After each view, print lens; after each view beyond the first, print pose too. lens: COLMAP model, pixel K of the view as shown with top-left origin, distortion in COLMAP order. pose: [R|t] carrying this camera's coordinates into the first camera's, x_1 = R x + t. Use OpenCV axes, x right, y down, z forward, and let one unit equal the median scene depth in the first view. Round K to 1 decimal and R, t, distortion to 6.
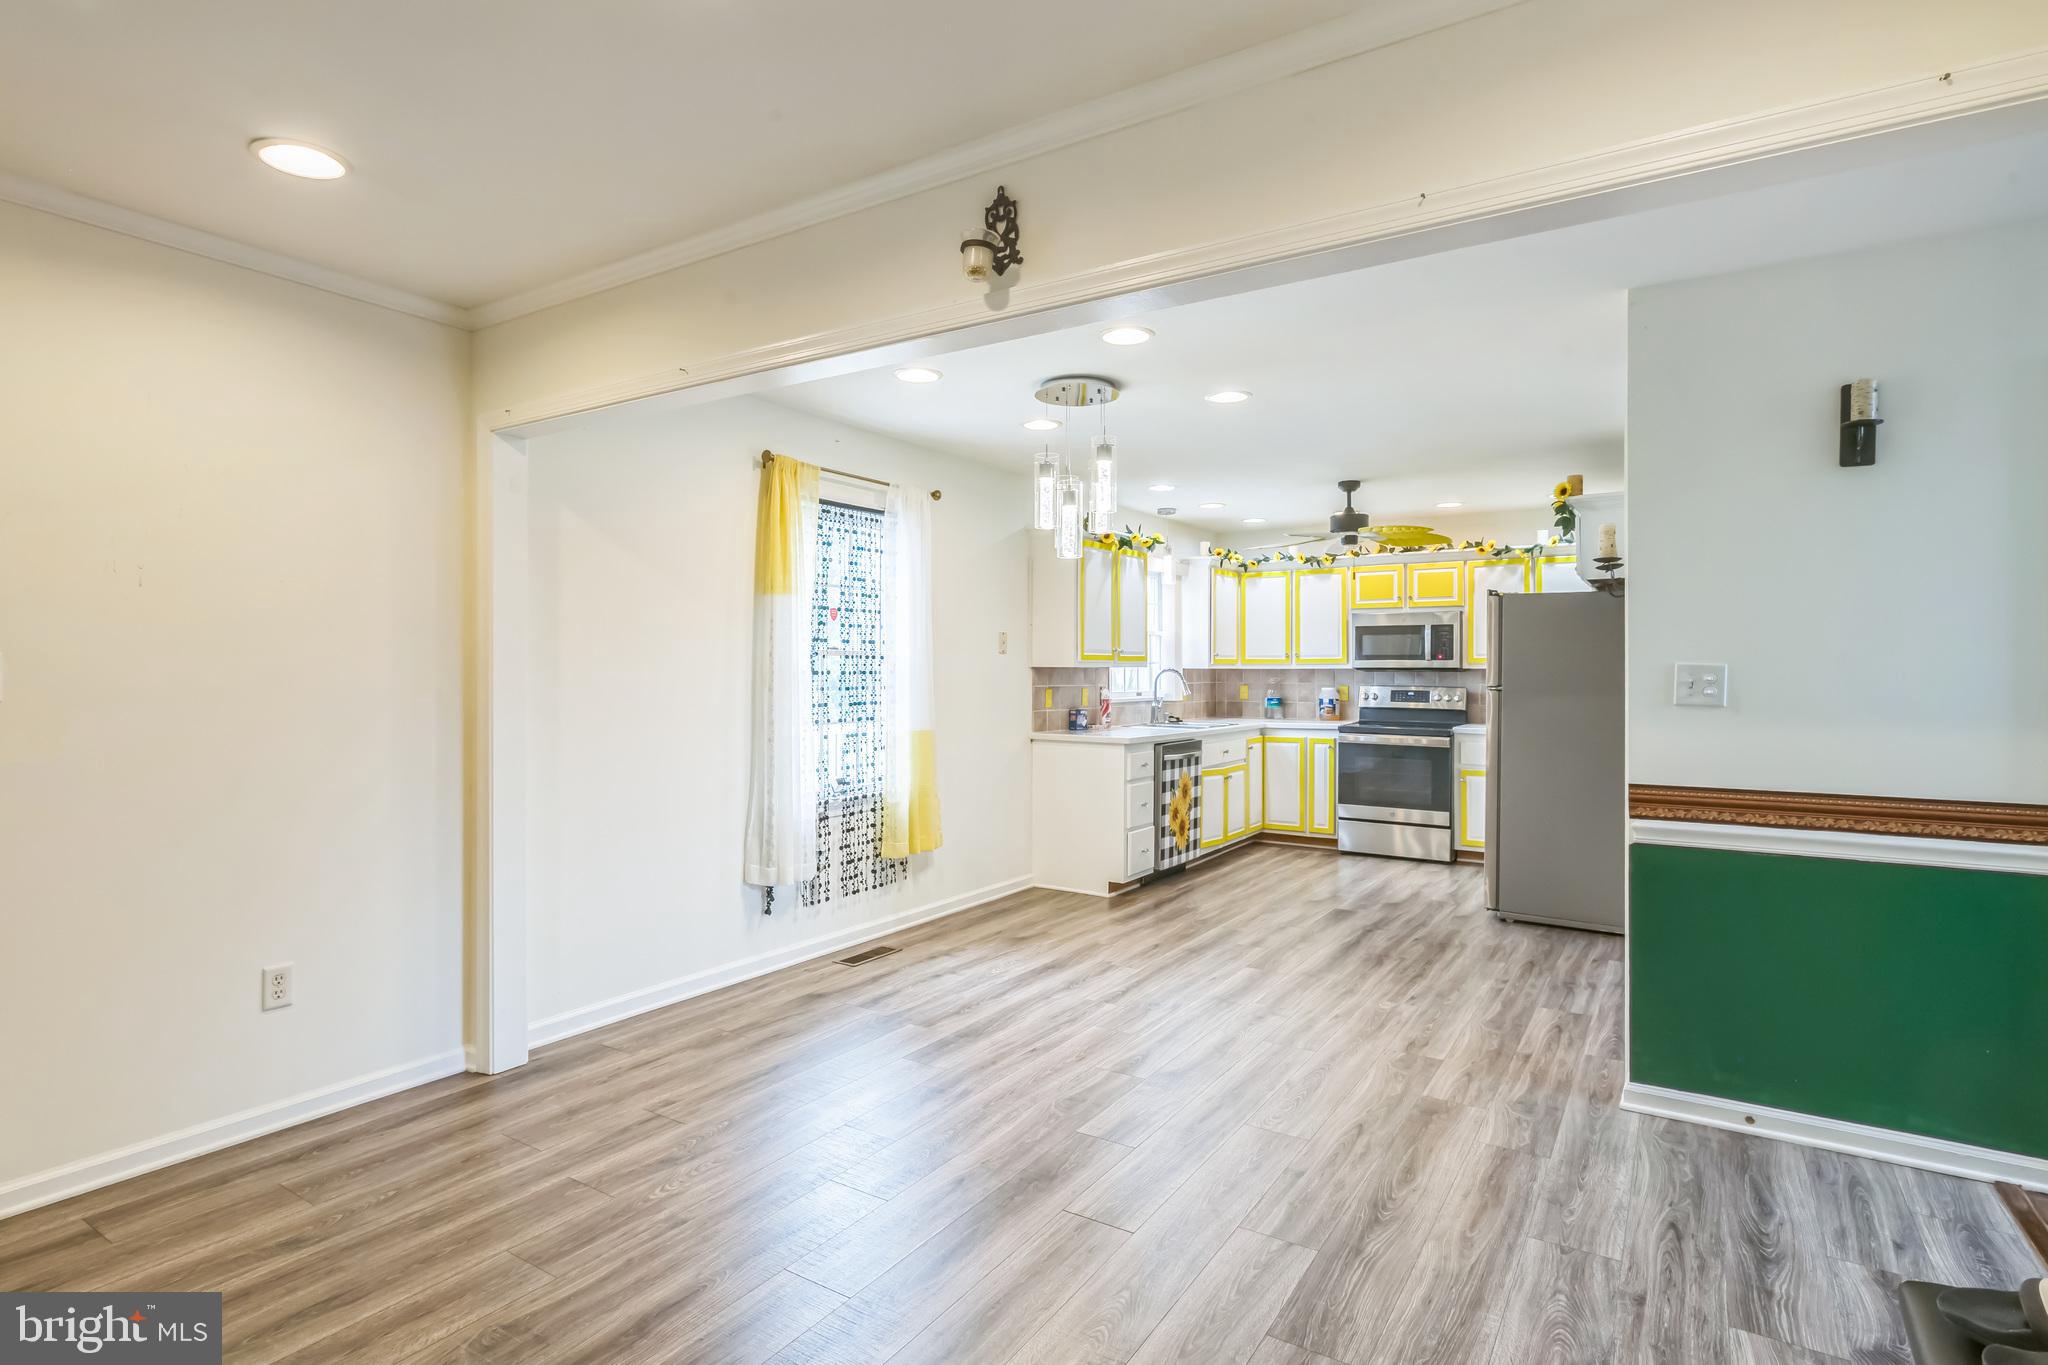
lens RADIAL K [[1029.7, 0, 1032.7], [0, 1029.7, 673.2], [0, 0, 1]] dist [0.001752, -0.001643]
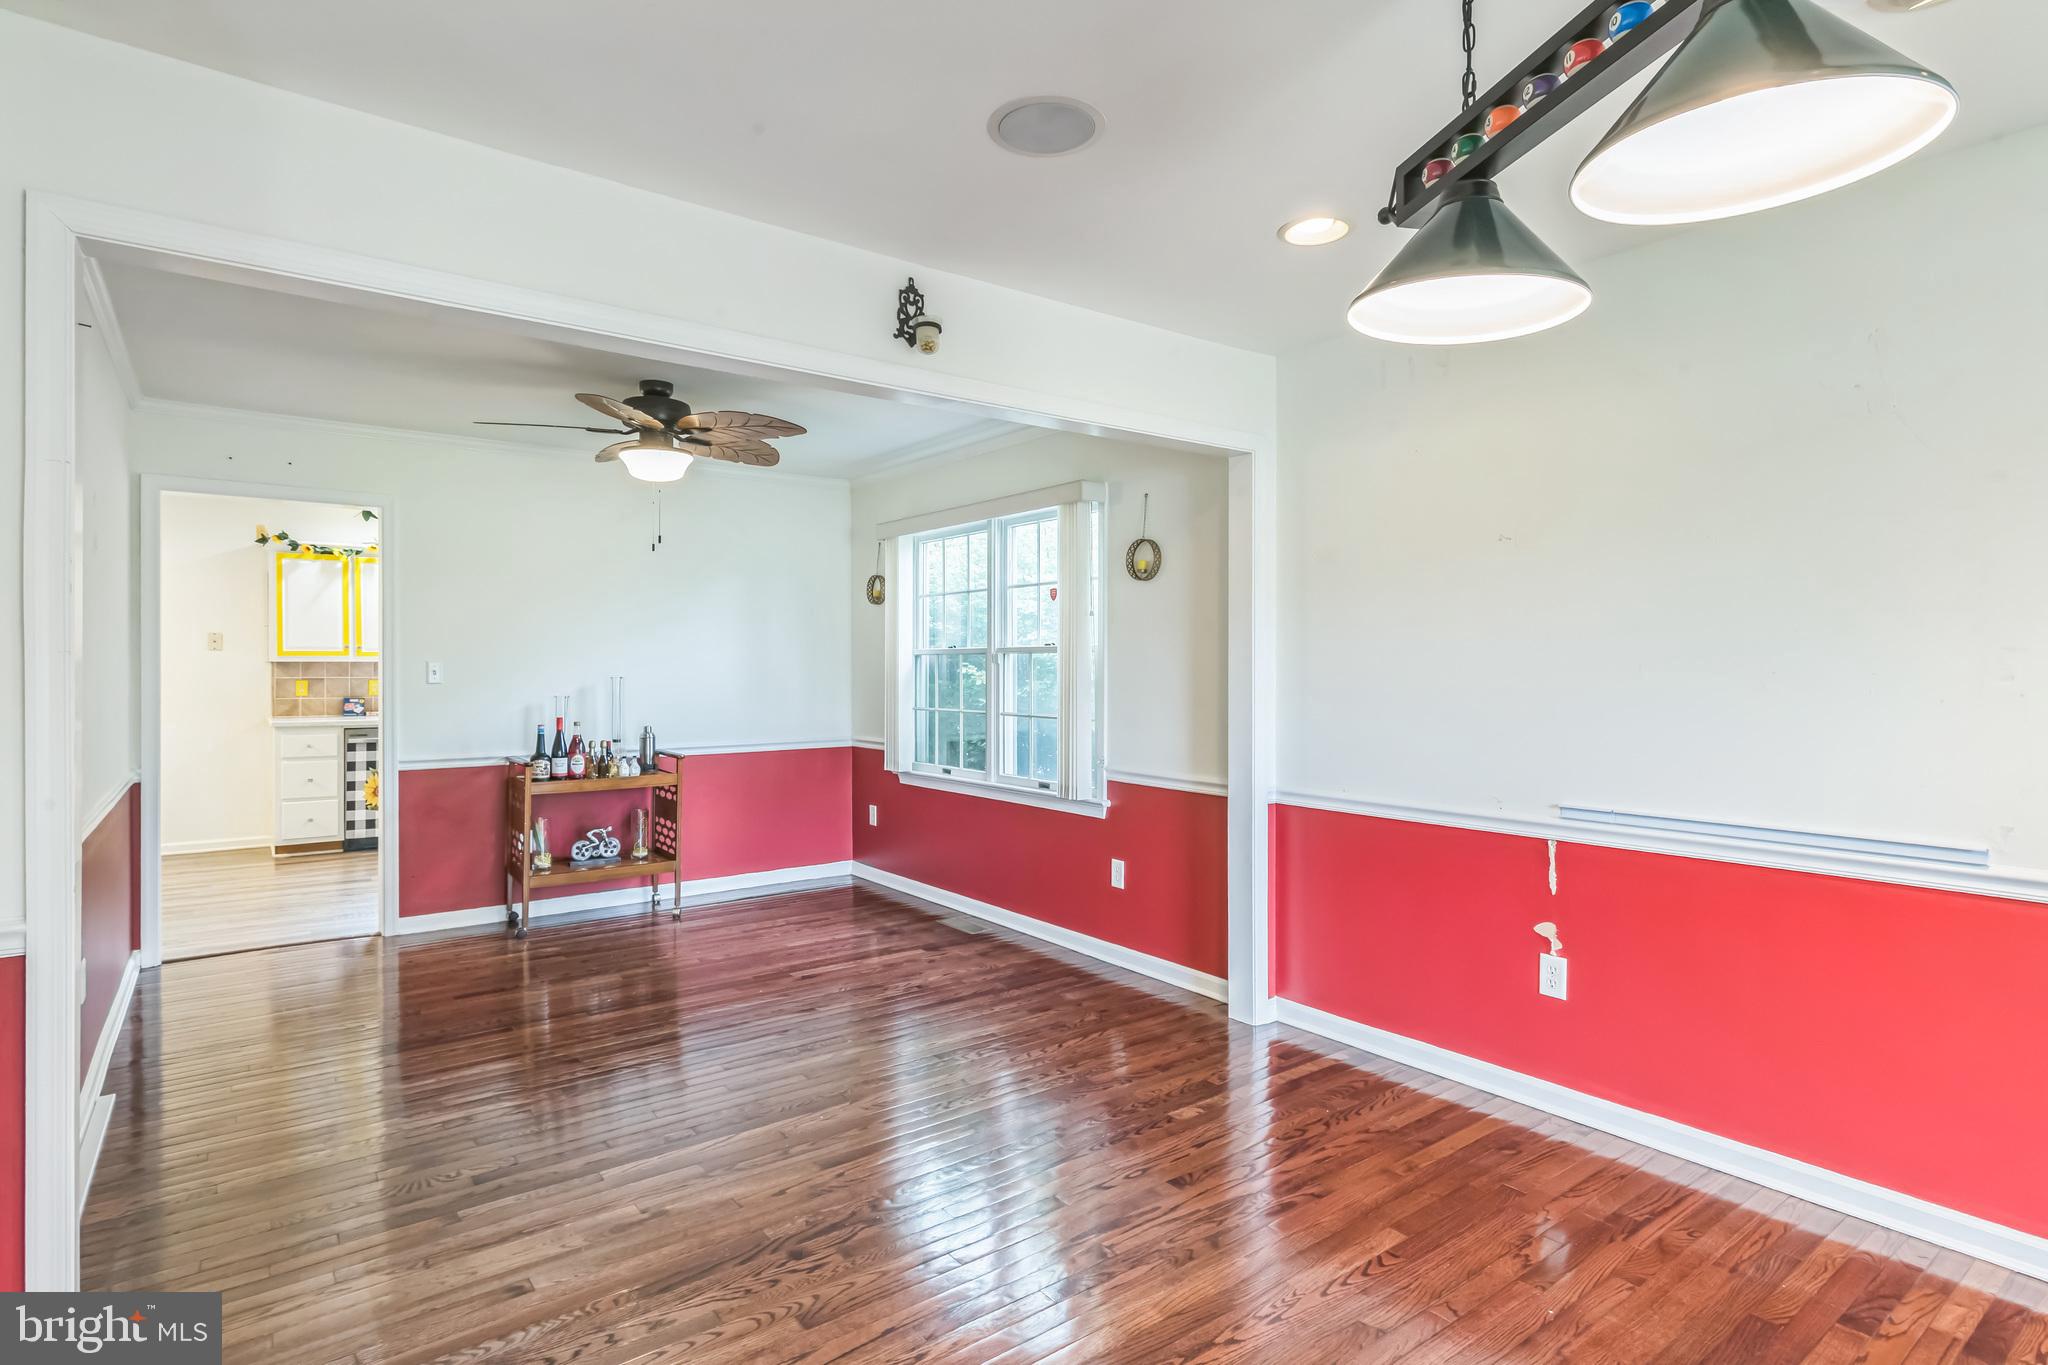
lens RADIAL K [[1029.7, 0, 1009.1], [0, 1029.7, 674.8], [0, 0, 1]] dist [0.001752, -0.001643]
pose [[0.939111, -0.001262, -0.343612, 1.004981], [0.001746, 0.999998, 0.001100, 0.007767], [0.343610, -0.001633, 0.939111, 0.146698]]
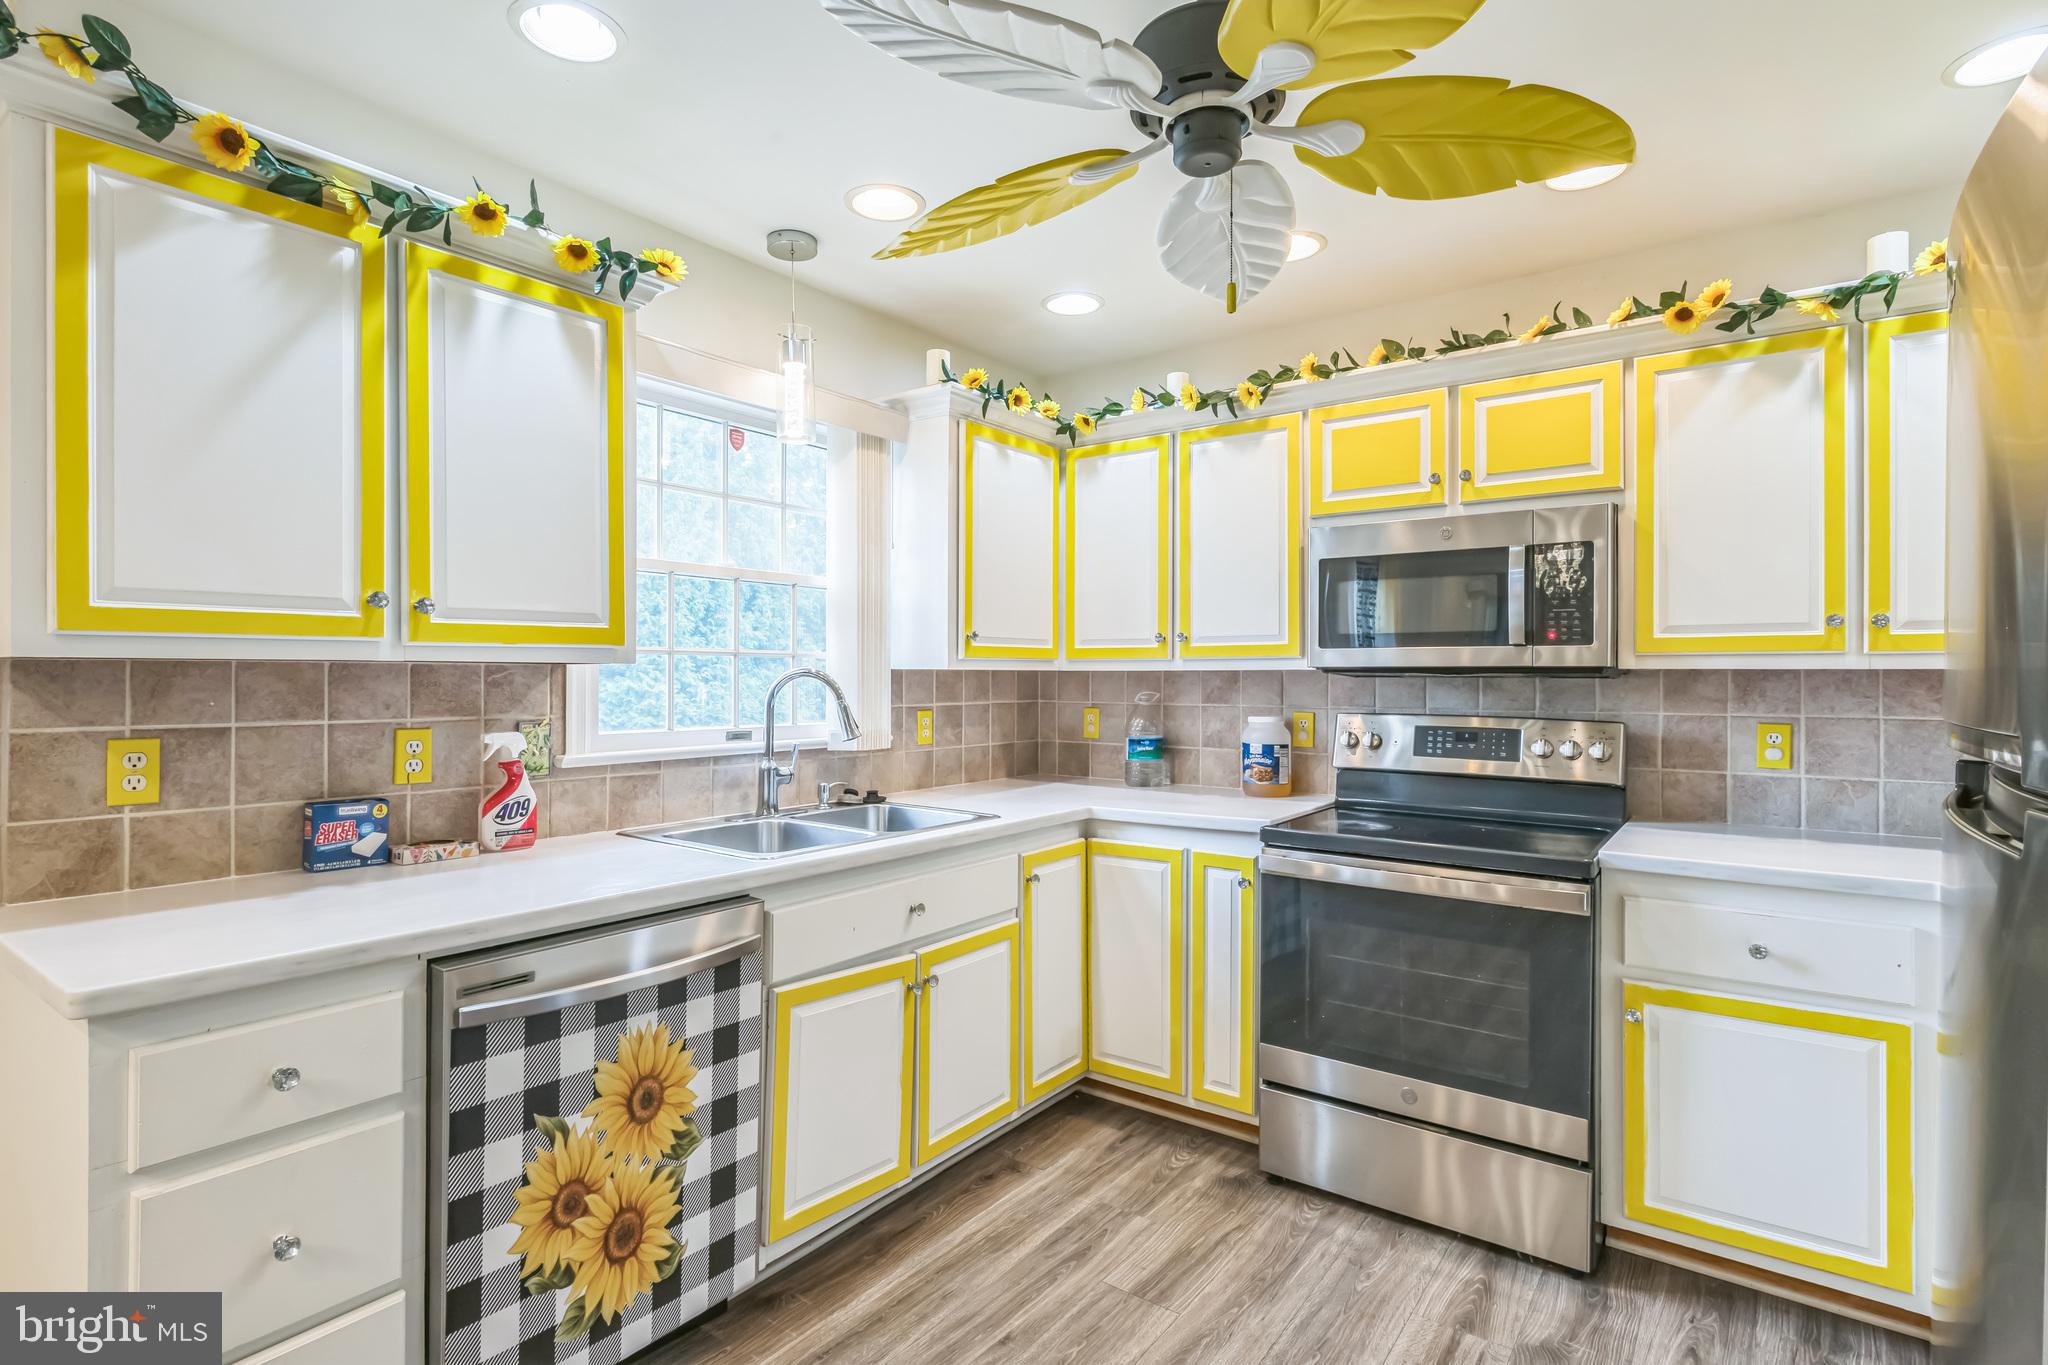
lens RADIAL K [[1029.7, 0, 1026.4], [0, 1029.7, 677.8], [0, 0, 1]] dist [0.001752, -0.001643]
pose [[0.998045, 0.001068, -0.062485, 0.234492], [-0.001147, 0.999999, -0.001232, -0.000916], [0.062483, 0.001301, 0.998045, 0.627376]]
